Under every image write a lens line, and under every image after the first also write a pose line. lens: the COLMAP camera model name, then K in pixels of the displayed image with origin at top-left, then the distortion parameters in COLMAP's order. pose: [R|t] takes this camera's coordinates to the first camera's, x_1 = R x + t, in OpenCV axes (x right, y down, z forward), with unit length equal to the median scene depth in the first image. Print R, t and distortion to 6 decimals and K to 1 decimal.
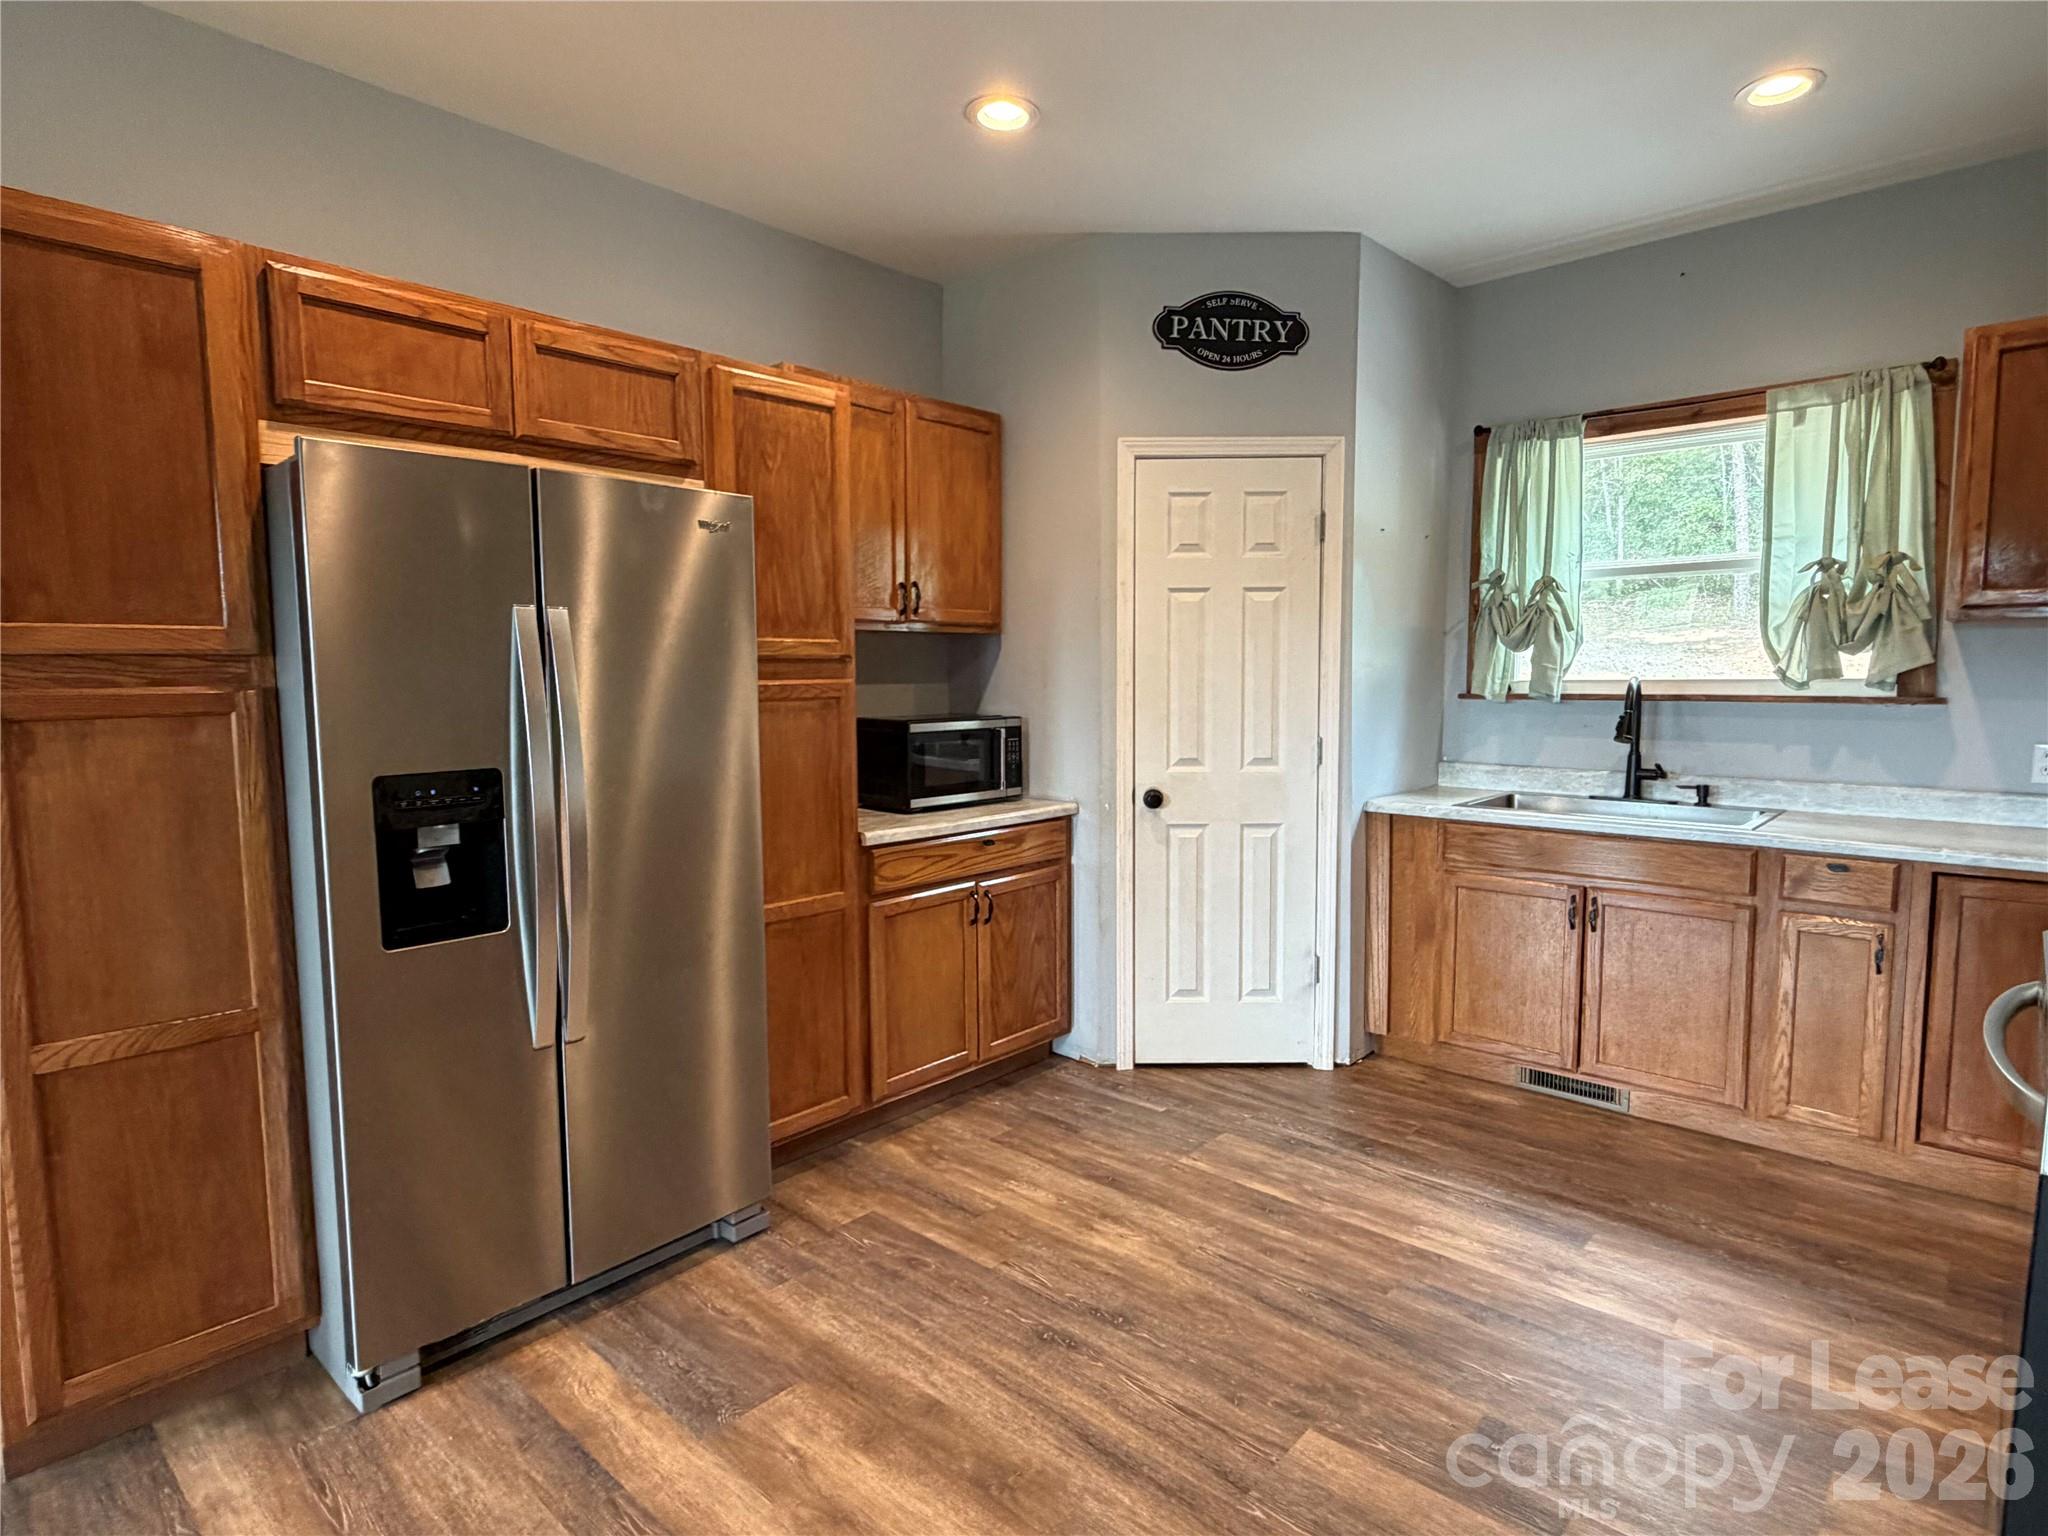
lens RADIAL K [[1088.5, 0, 1024.1], [0, 1088.5, 766.1], [0, 0, 1]] dist [-0.003436, 0.000283]
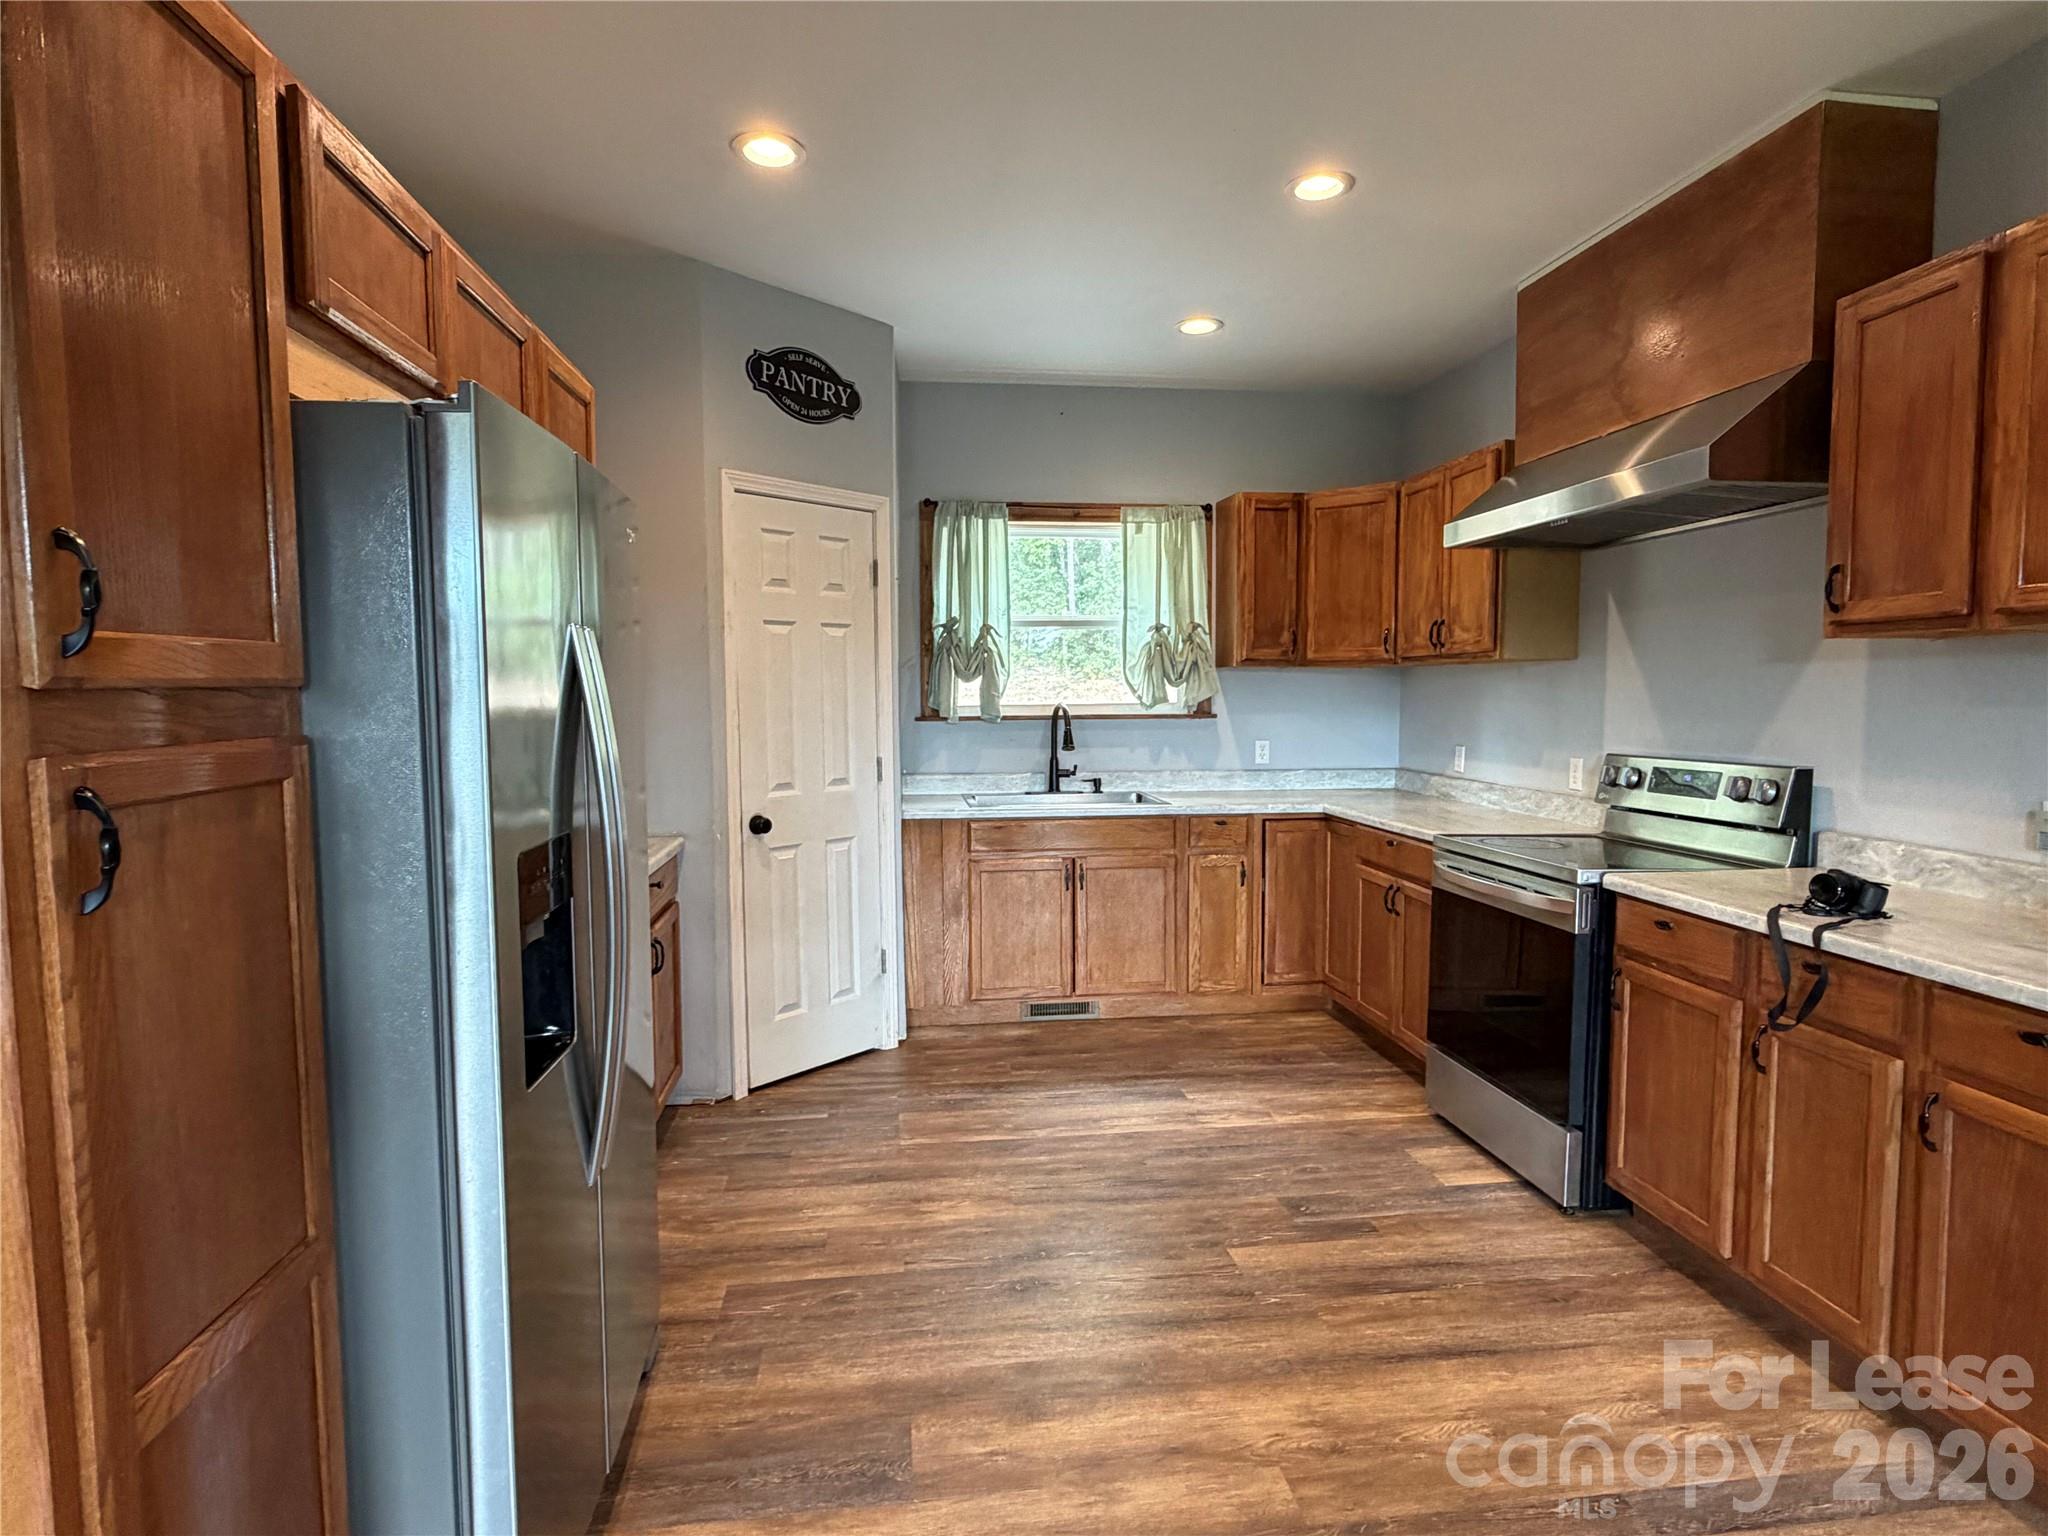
lens RADIAL K [[1088.5, 0, 1025.1], [0, 1088.5, 766.7], [0, 0, 1]] dist [-0.003436, 0.000283]
pose [[0.653693, -0.052053, 0.754967, -0.529359], [0.067333, 0.997675, 0.010486, -0.019705], [-0.753758, 0.043980, 0.655679, 0.149318]]
